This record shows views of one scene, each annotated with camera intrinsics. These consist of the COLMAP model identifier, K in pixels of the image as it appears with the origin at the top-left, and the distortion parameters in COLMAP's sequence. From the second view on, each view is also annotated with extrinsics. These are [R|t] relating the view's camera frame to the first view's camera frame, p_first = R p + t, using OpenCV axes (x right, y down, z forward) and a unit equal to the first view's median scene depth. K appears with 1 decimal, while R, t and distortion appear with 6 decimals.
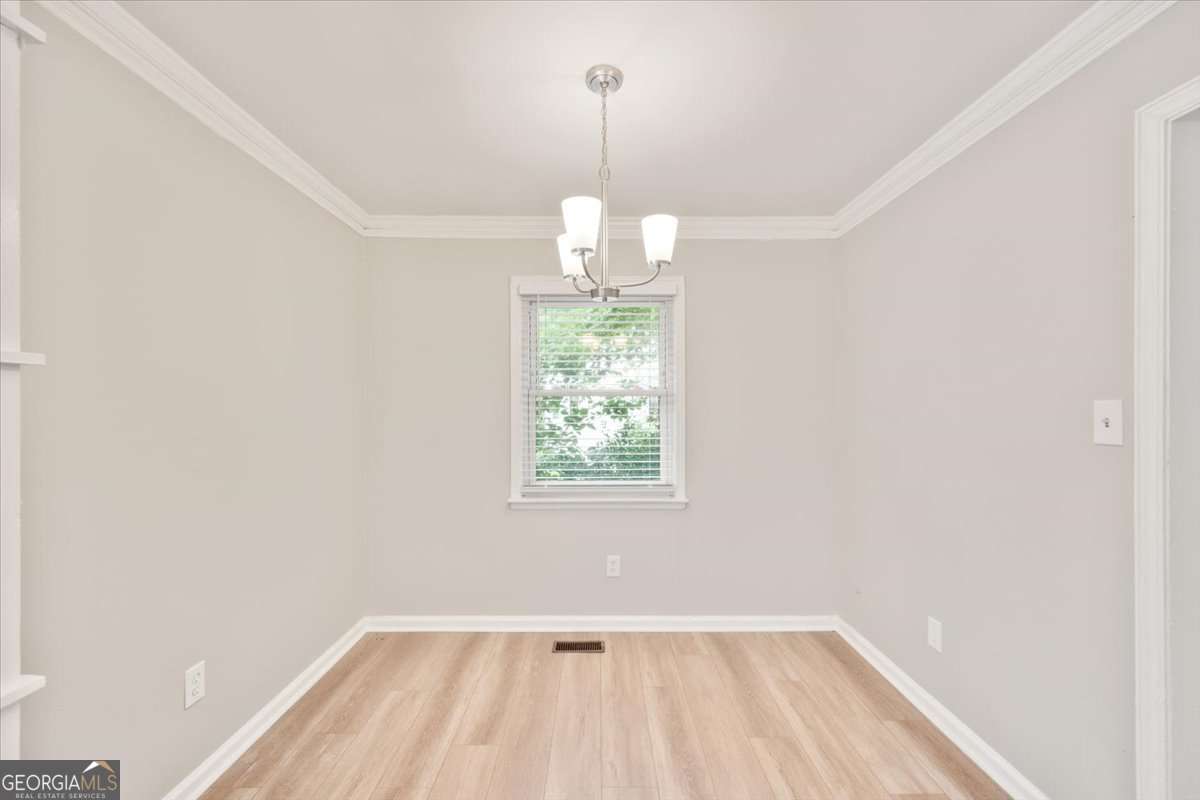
lens RADIAL K [[503.6, 0, 639.3], [0, 503.6, 406.1], [0, 0, 1]] dist [-0.001385, -0.003210]
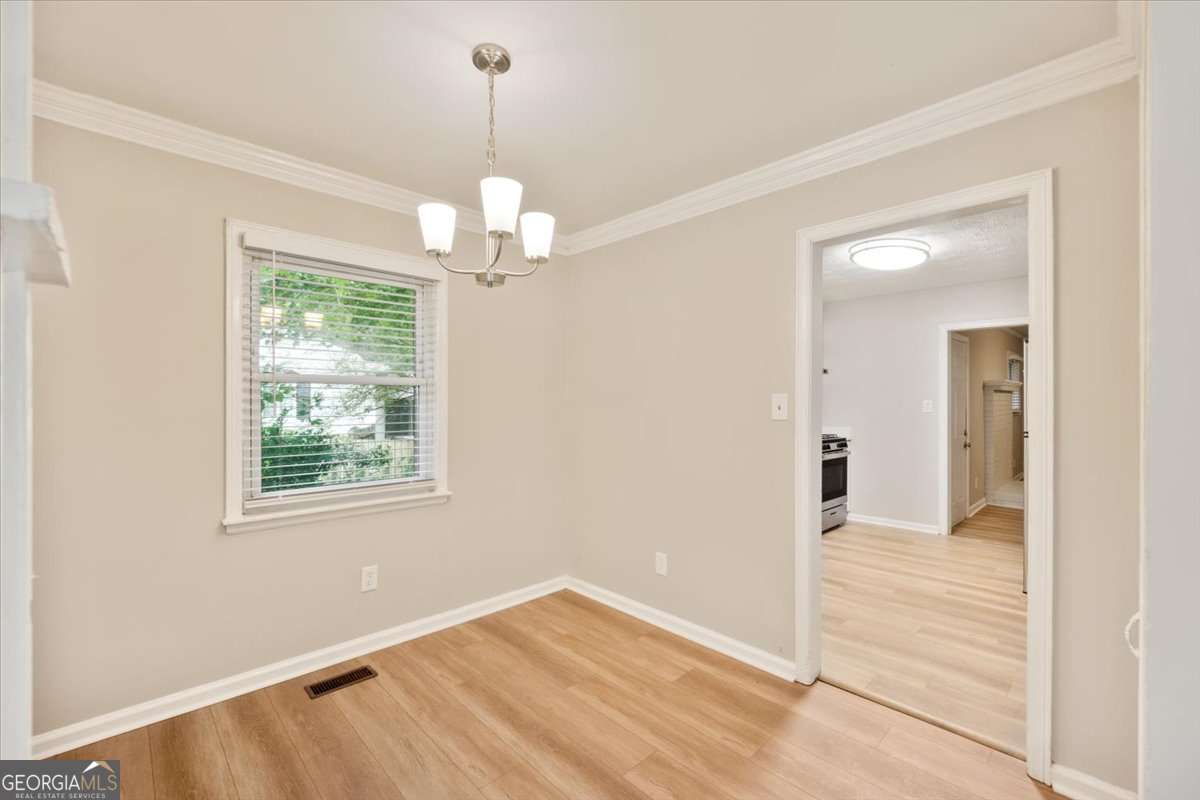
lens RADIAL K [[503.6, 0, 592.7], [0, 503.6, 402.2], [0, 0, 1]] dist [-0.001385, -0.003210]
pose [[0.729786, 0.001605, 0.683673, -0.400740], [-0.003779, 0.999991, 0.001686, 0.009106], [-0.683665, -0.003814, 0.729786, 0.104913]]
